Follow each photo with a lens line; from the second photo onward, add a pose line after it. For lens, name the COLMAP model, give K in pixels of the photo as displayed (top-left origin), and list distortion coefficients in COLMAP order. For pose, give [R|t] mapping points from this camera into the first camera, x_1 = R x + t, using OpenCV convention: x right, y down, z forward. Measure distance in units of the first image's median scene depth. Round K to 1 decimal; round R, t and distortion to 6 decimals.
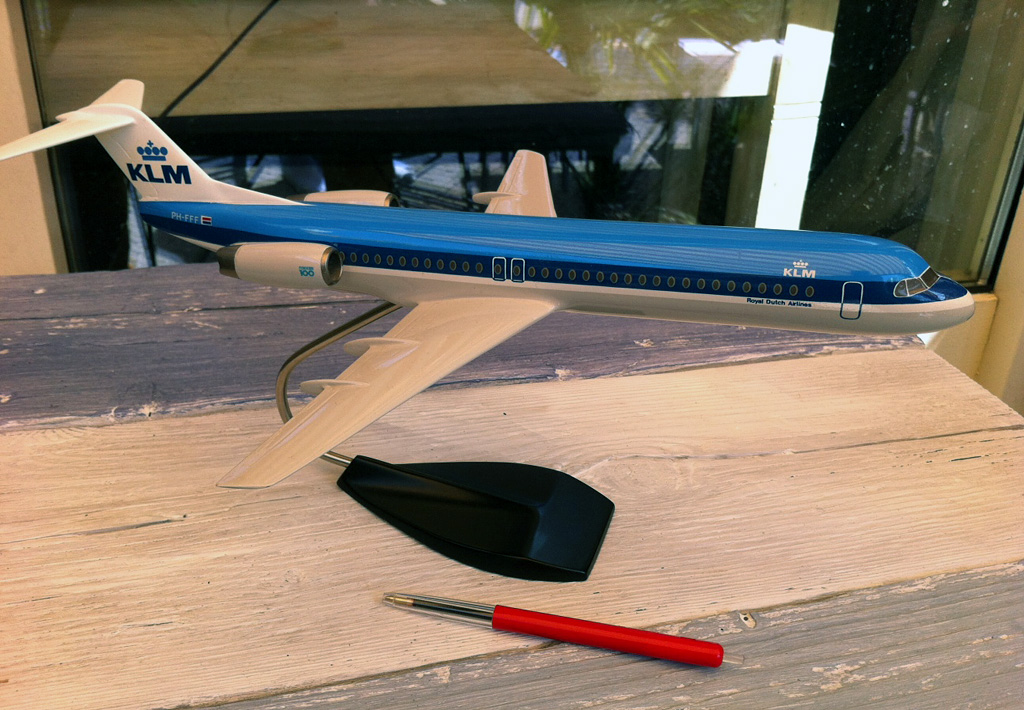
lens RADIAL K [[1005.1, 0, 524.2], [0, 1005.1, 379.3], [0, 0, 1]] dist [0.084542, -0.356407]
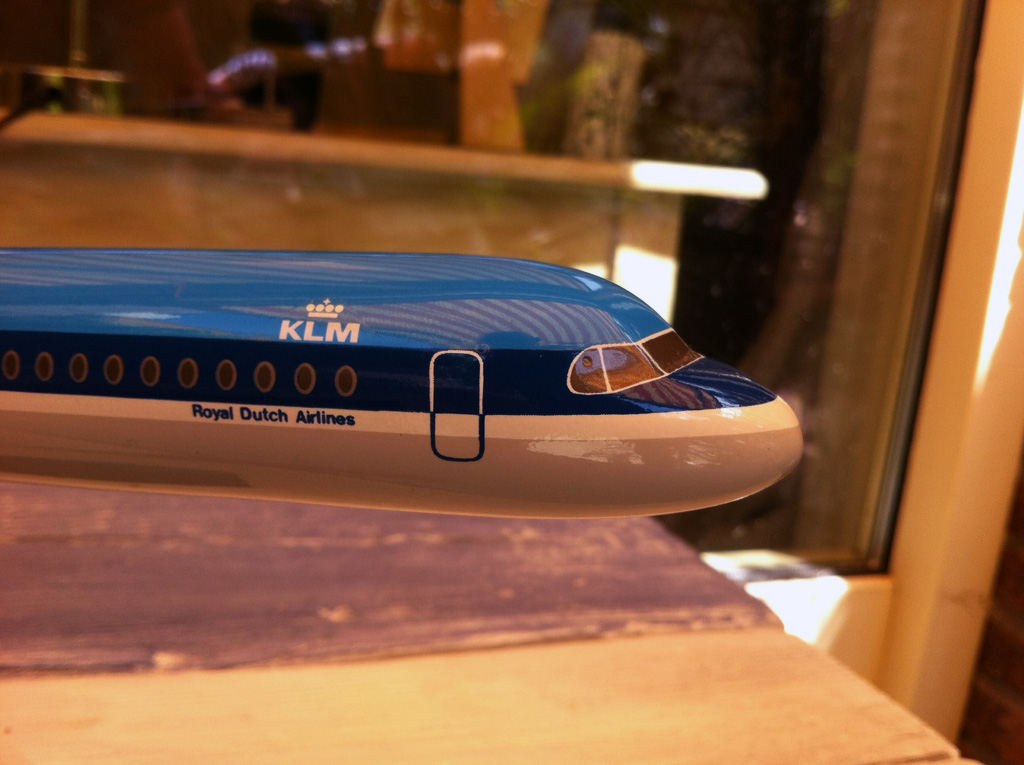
lens RADIAL K [[1024.6, 0, 512.0], [0, 1024.6, 382.5], [0, 0, 1]] dist [0.100635, -0.443398]
pose [[0.996508, 0.029568, 0.078090, 0.236536], [-0.005560, 0.956626, -0.291266, 0.015347], [-0.083316, 0.289815, 0.953449, 0.486581]]
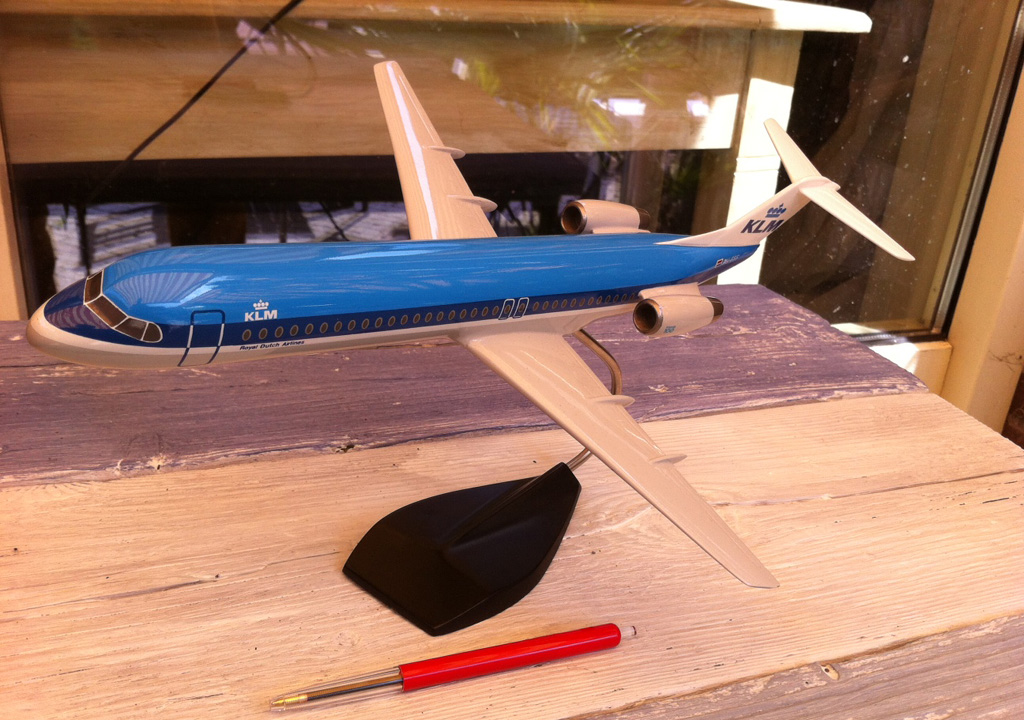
lens RADIAL K [[1008.5, 0, 524.9], [0, 1008.5, 363.2], [0, 0, 1]] dist [0.072025, -0.299808]
pose [[0.996058, -0.004273, 0.088597, -0.134051], [0.010441, 0.997543, -0.069279, 0.008474], [-0.088083, 0.069931, 0.993655, 0.043928]]
